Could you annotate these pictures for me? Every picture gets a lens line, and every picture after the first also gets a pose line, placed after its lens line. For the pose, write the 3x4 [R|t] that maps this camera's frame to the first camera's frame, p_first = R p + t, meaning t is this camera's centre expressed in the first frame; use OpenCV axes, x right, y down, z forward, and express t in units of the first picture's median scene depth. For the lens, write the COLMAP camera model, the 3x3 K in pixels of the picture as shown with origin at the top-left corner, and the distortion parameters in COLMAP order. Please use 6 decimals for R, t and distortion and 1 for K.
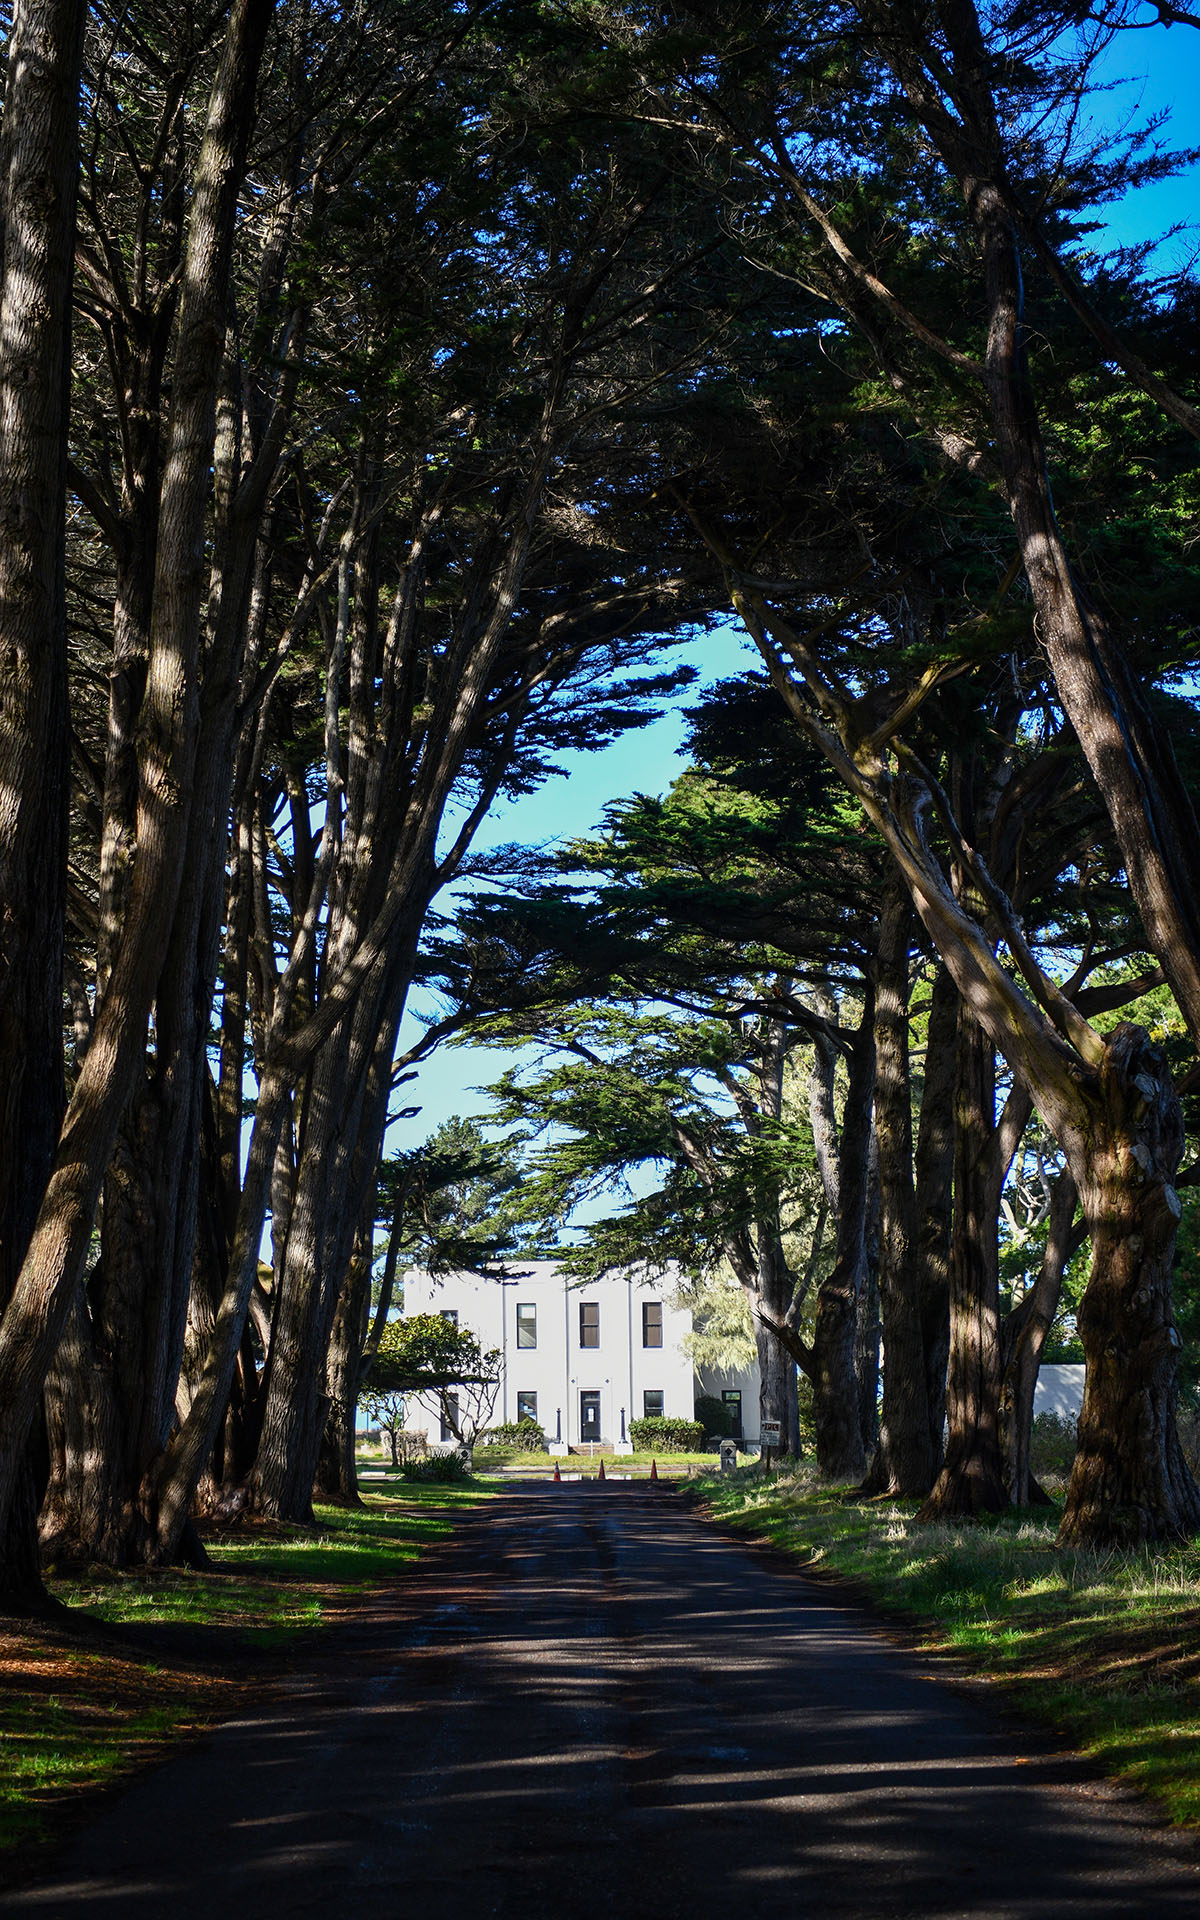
lens RADIAL K [[2716.4, 0, 495.4], [0, 2716.4, 901.0], [0, 0, 1]] dist [0.020570, 0.000000]
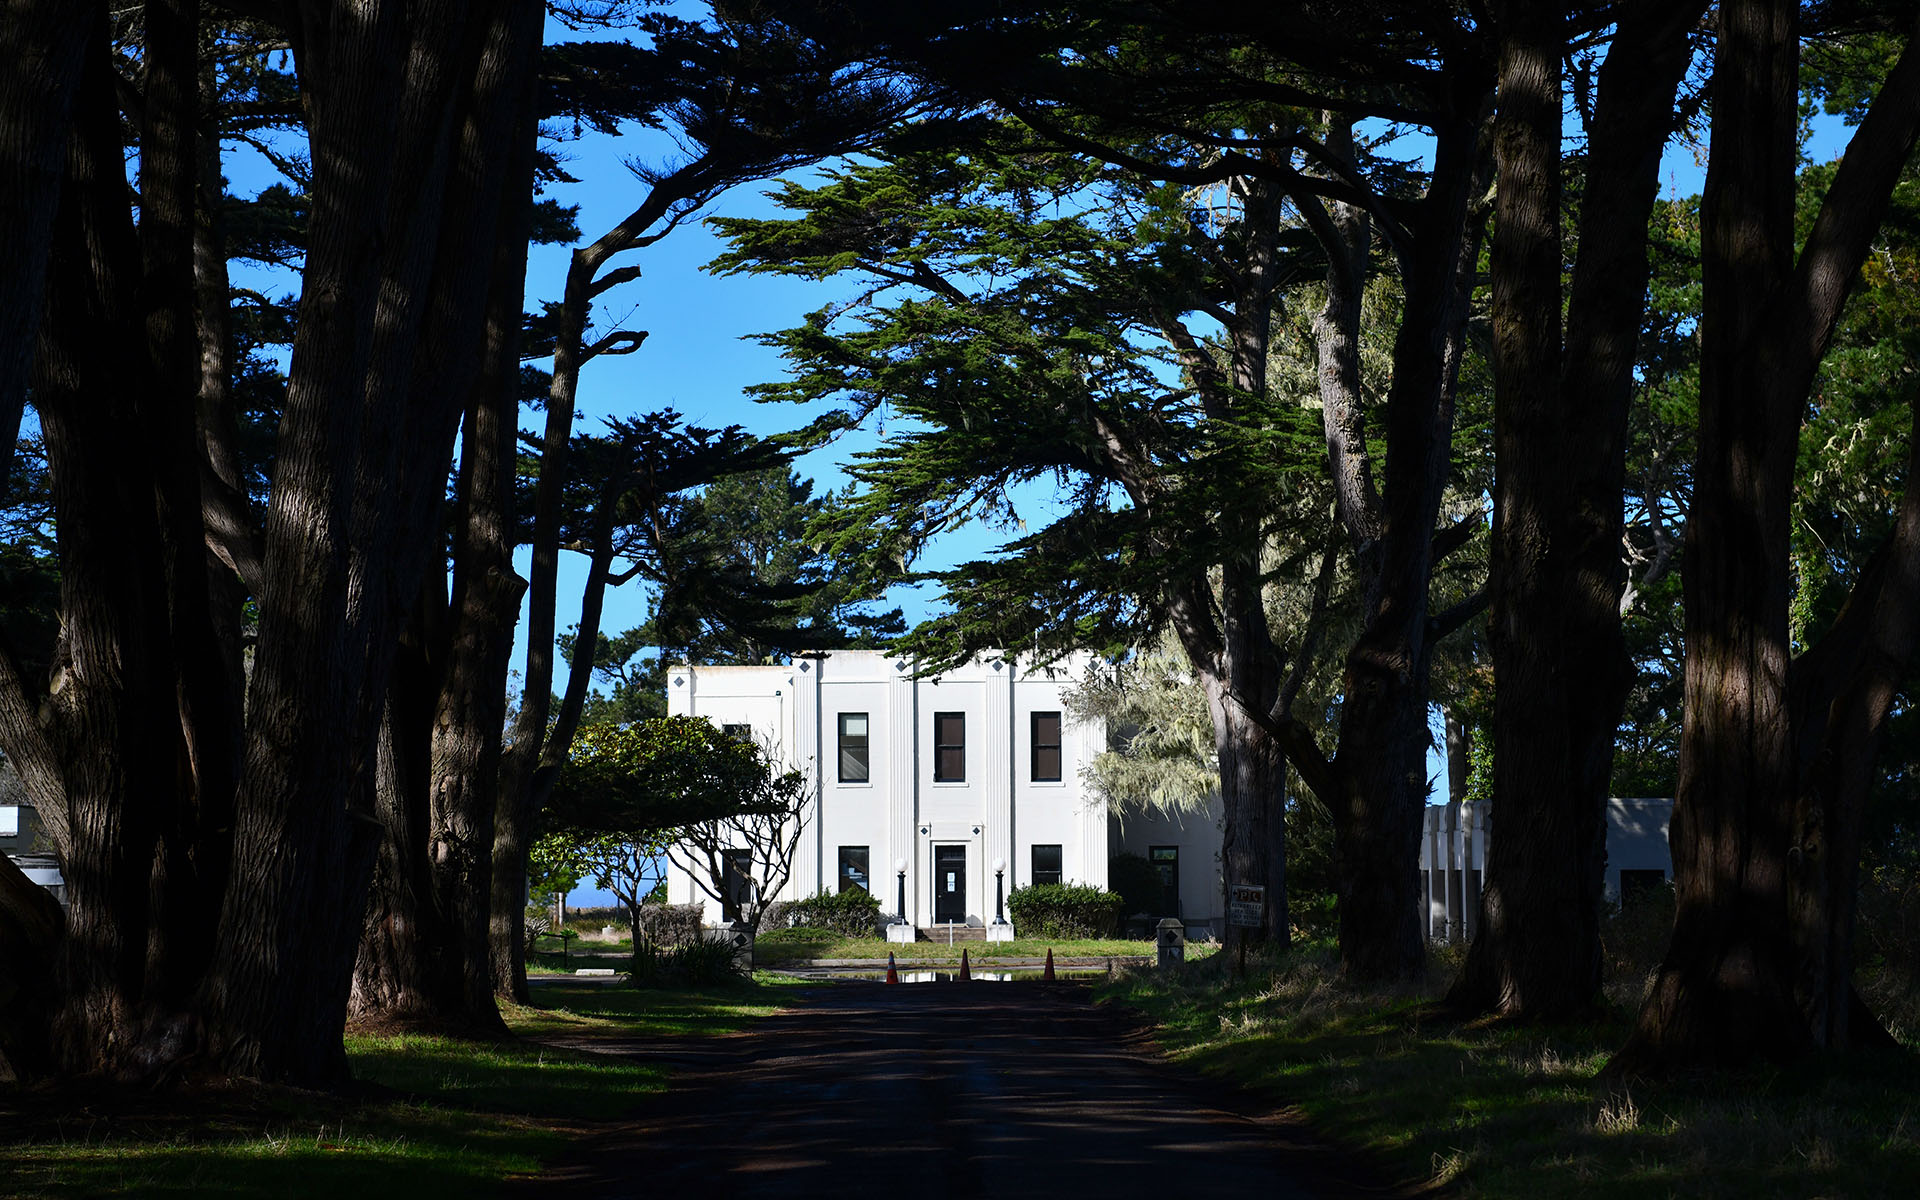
lens RADIAL K [[3961.3, 0, 961.3], [0, 3961.3, 600.0], [0, 0, 1]] dist [0.123352, 0.000000]
pose [[0.999336, 0.003423, 0.036265, 0.005558], [-0.007563, 0.993376, 0.114661, 0.024800], [-0.035632, -0.114859, 0.992743, 0.121965]]
